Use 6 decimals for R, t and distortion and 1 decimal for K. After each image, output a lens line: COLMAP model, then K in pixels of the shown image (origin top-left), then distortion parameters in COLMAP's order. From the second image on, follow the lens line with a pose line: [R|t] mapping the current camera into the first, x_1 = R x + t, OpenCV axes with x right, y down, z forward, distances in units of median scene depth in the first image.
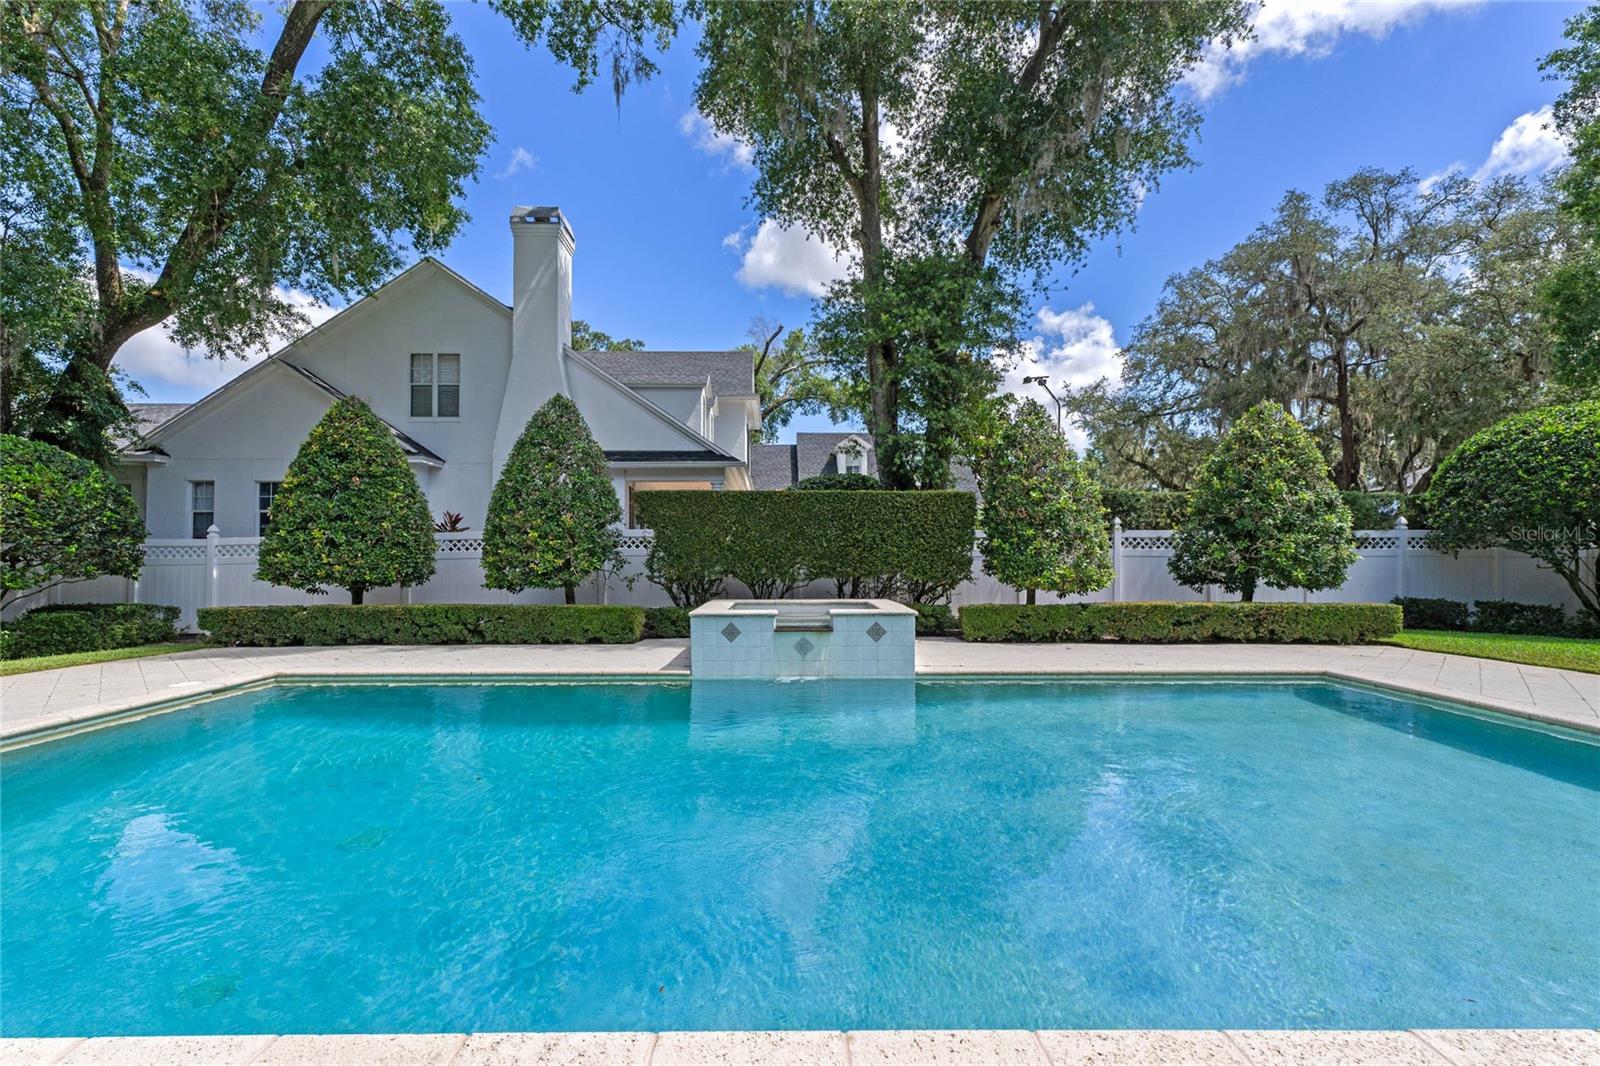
lens RADIAL K [[680.6, 0, 801.6], [0, 680.6, 545.3], [0, 0, 1]] dist [0.008254, 0.000482]
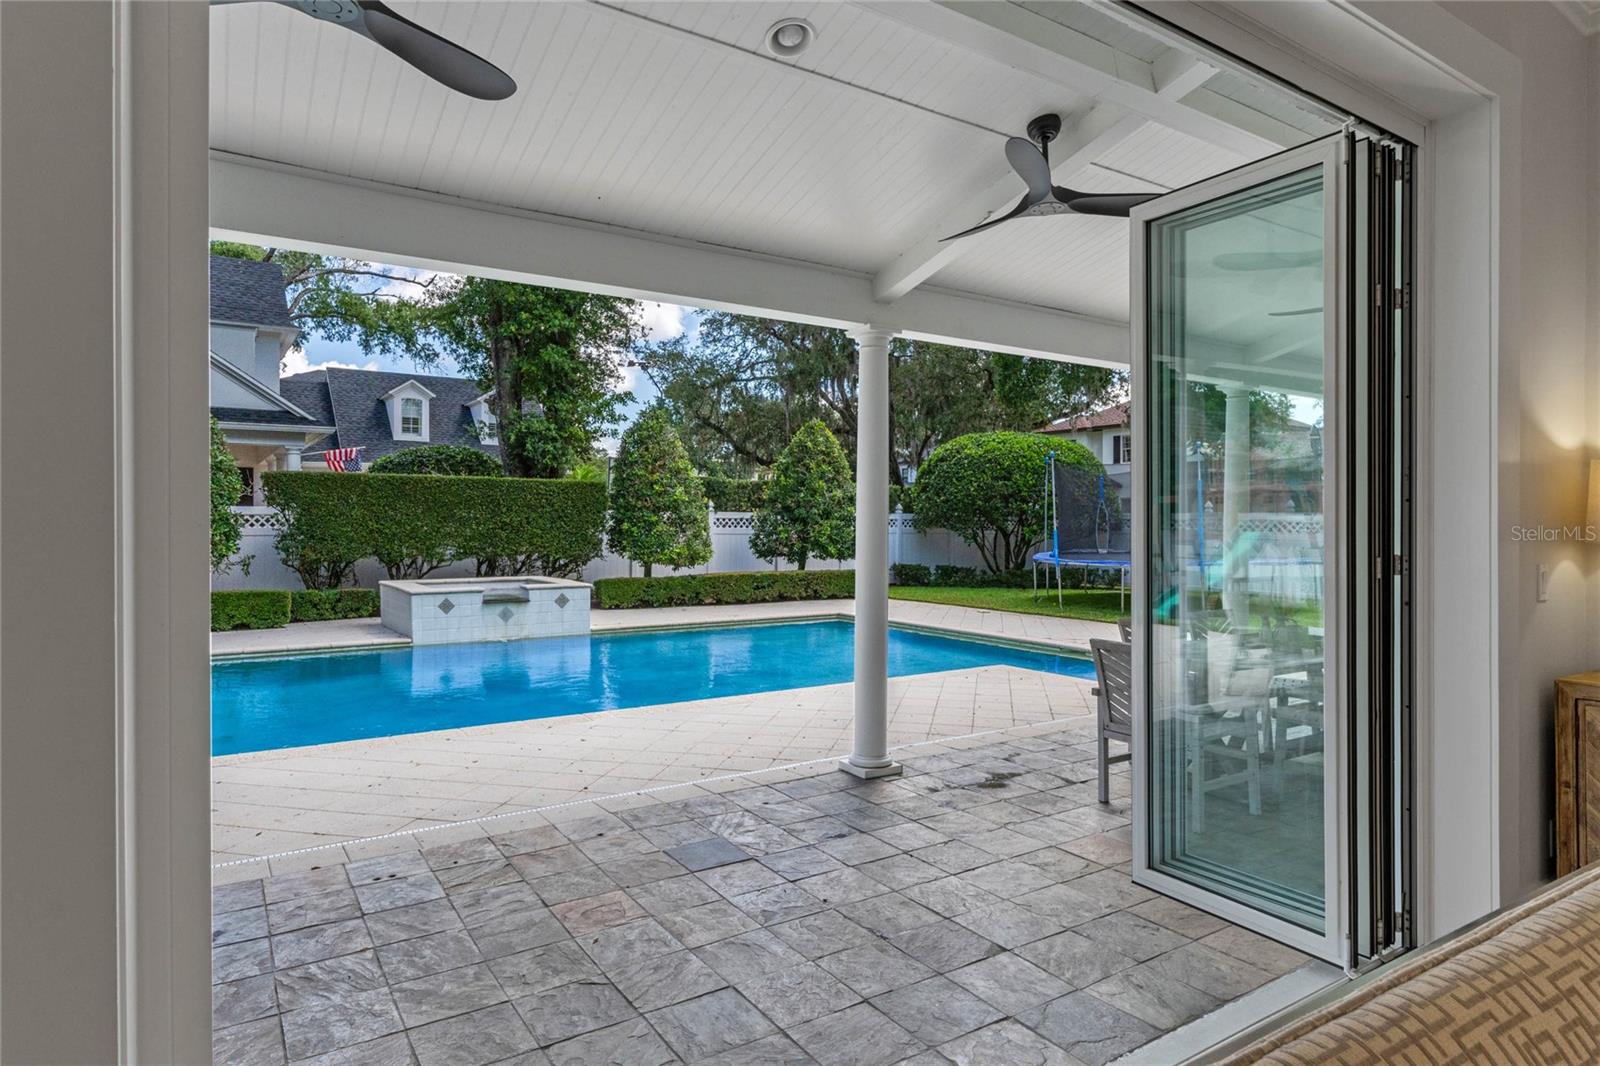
lens RADIAL K [[900.7, 0, 800.0], [0, 900.7, 533.0], [0, 0, 1]] dist [-0.000663, -0.000154]
pose [[0.844622, -0.003319, 0.535353, -0.294295], [-0.015547, 0.999407, 0.030725, -0.043863], [-0.535138, -0.034274, 0.844069, -0.485697]]
